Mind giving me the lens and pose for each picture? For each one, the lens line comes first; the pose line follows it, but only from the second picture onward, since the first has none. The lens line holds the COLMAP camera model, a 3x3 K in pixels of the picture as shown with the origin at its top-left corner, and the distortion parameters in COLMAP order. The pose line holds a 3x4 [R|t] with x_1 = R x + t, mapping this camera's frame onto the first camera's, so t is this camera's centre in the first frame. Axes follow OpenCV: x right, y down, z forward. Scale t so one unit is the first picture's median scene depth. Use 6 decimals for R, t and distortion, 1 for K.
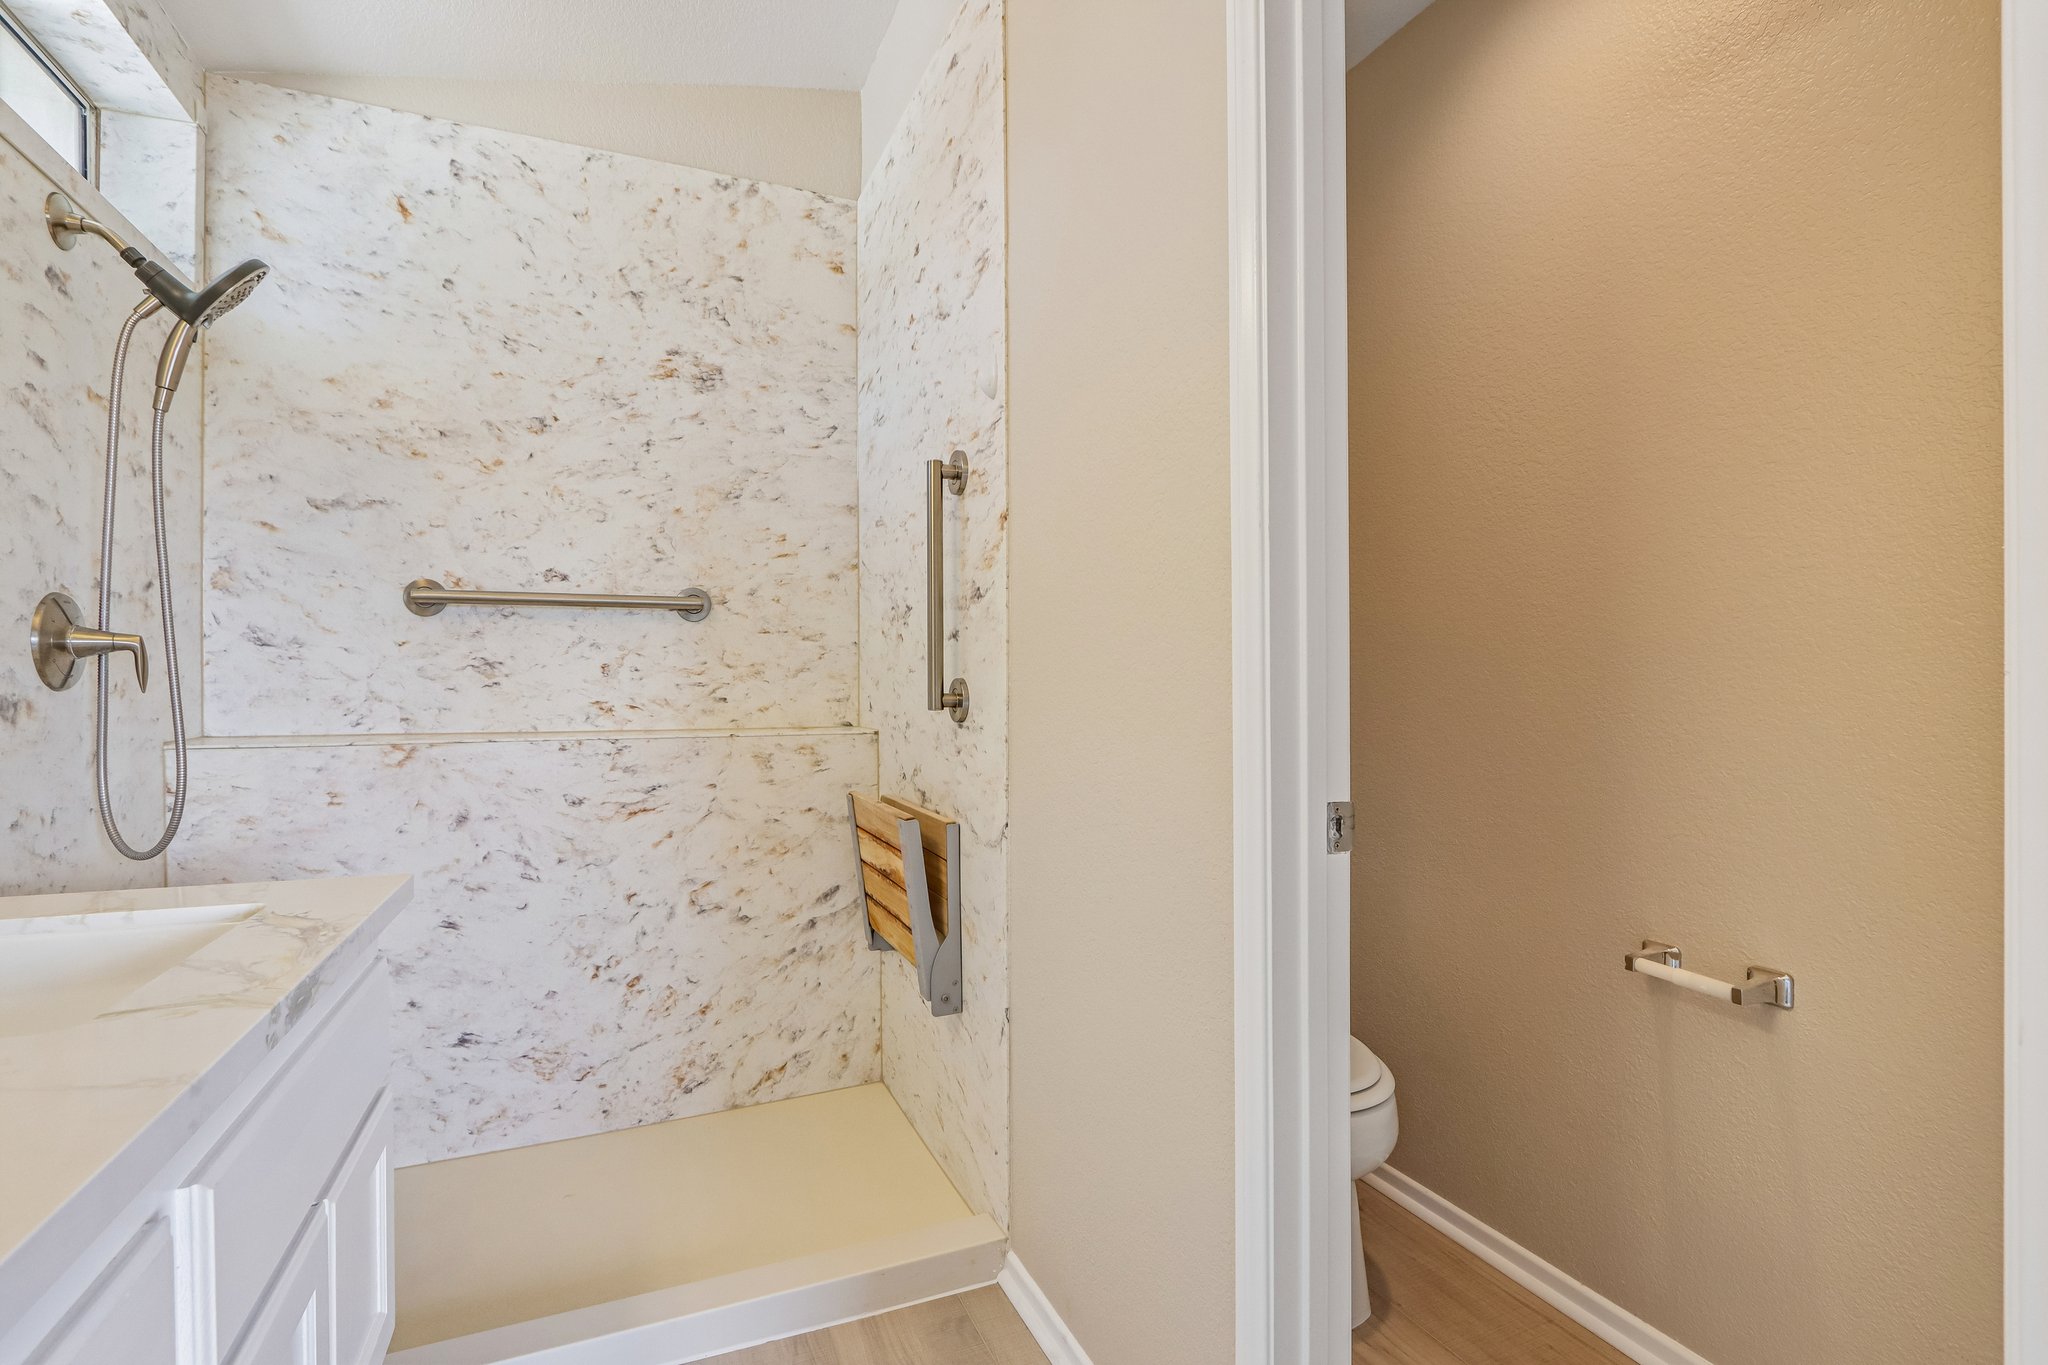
lens RADIAL K [[960.1, 0, 1034.8], [0, 960.1, 681.4], [0, 0, 1]] dist [-0.018689, 0.005338]
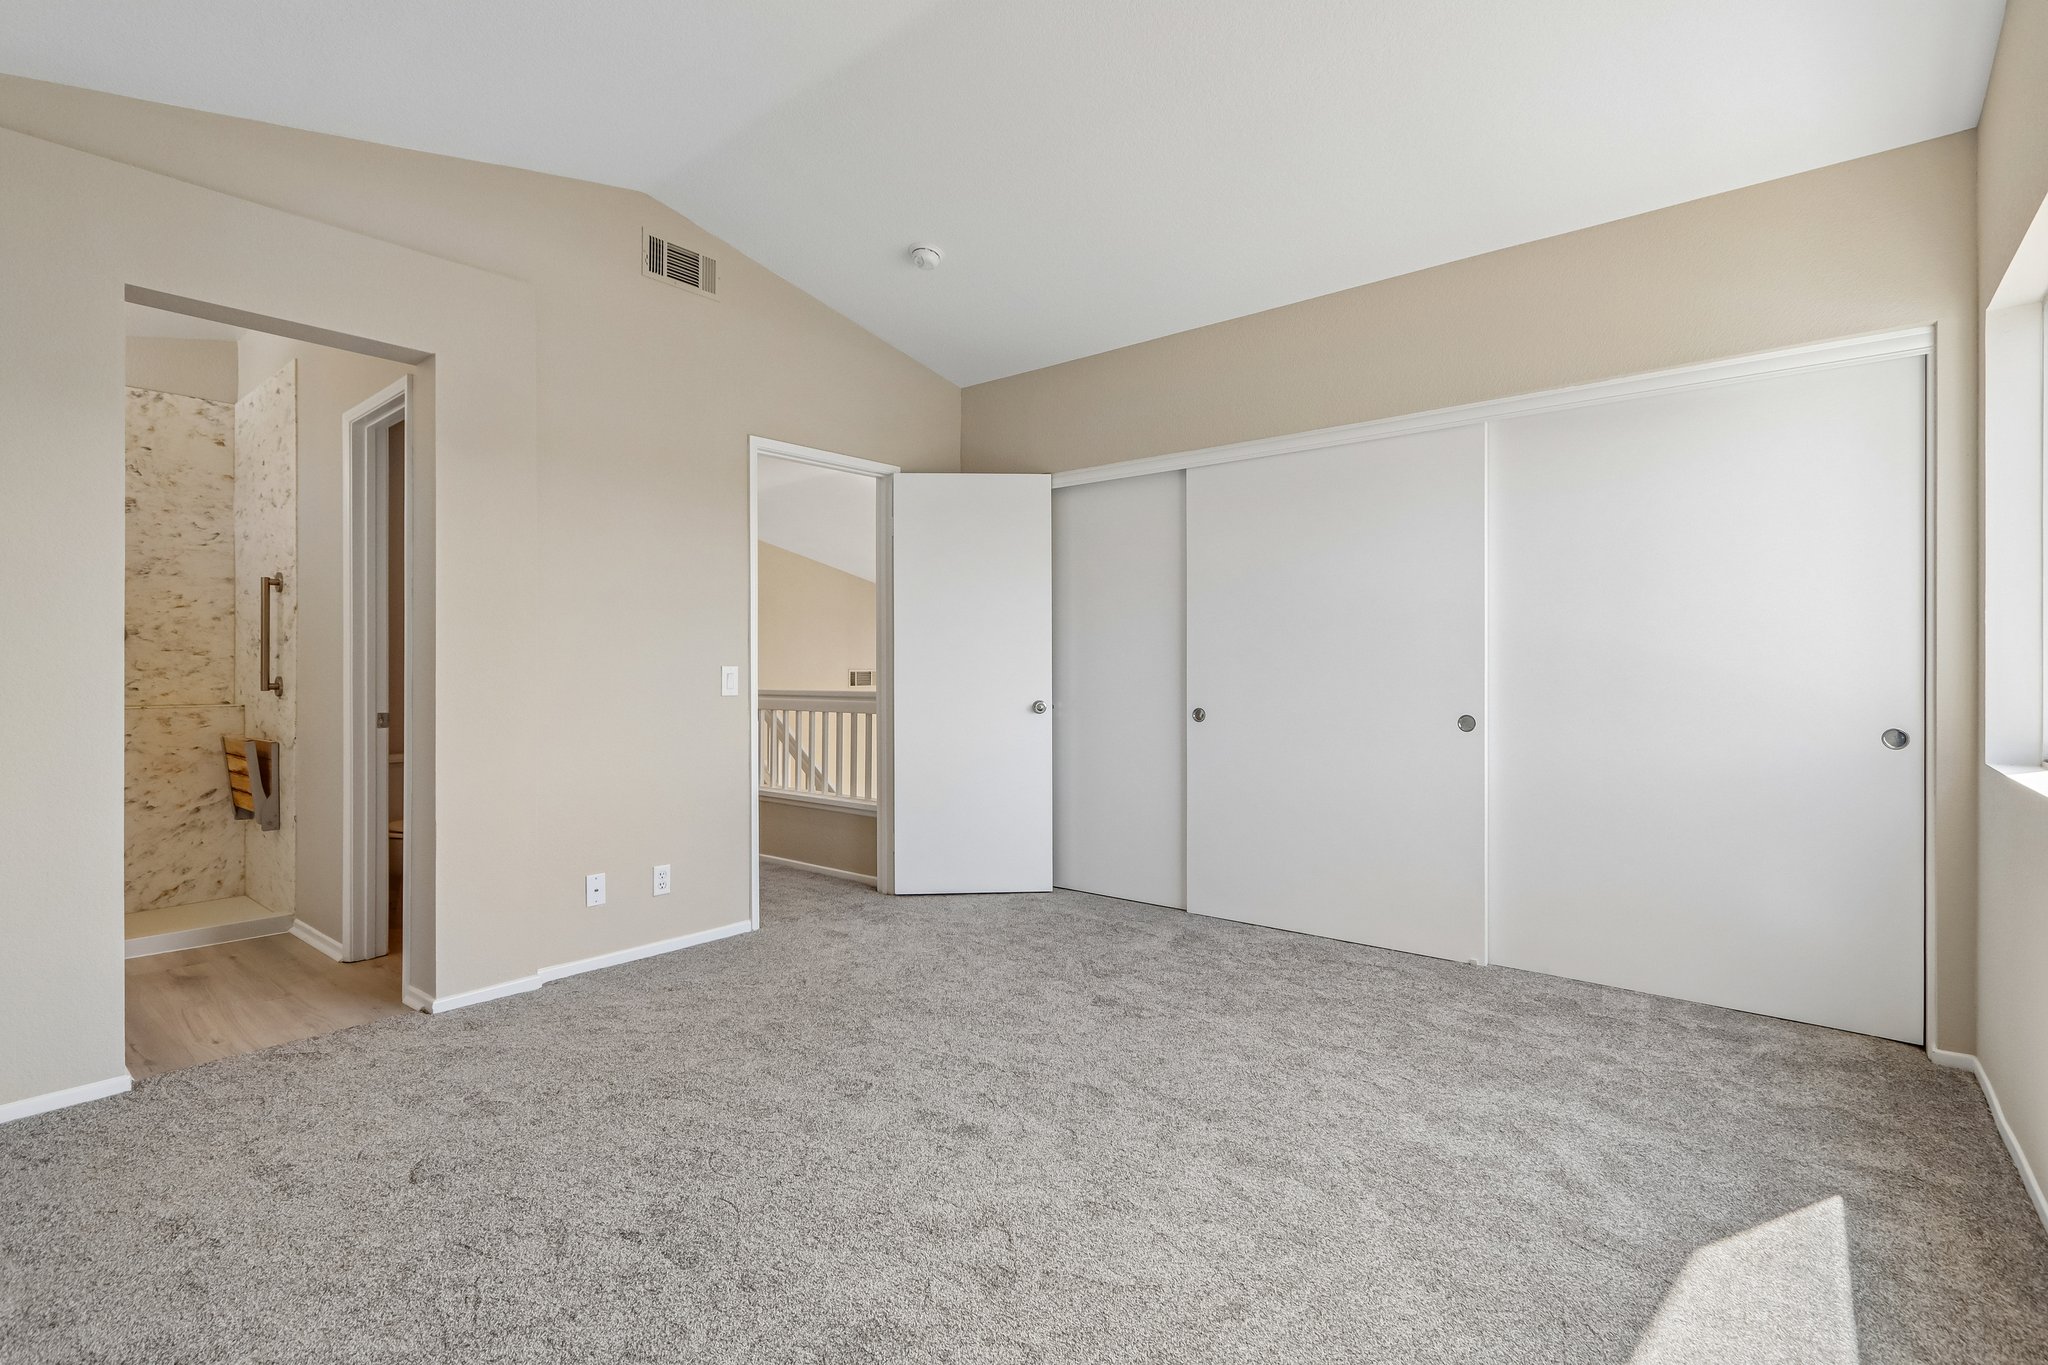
lens RADIAL K [[960.1, 0, 1025.1], [0, 960.1, 670.0], [0, 0, 1]] dist [-0.018689, 0.005338]
pose [[0.896272, 0.003061, 0.443493, 0.383255], [0.002443, 0.999927, -0.011838, 0.010072], [-0.443497, 0.011694, 0.896199, -1.342073]]
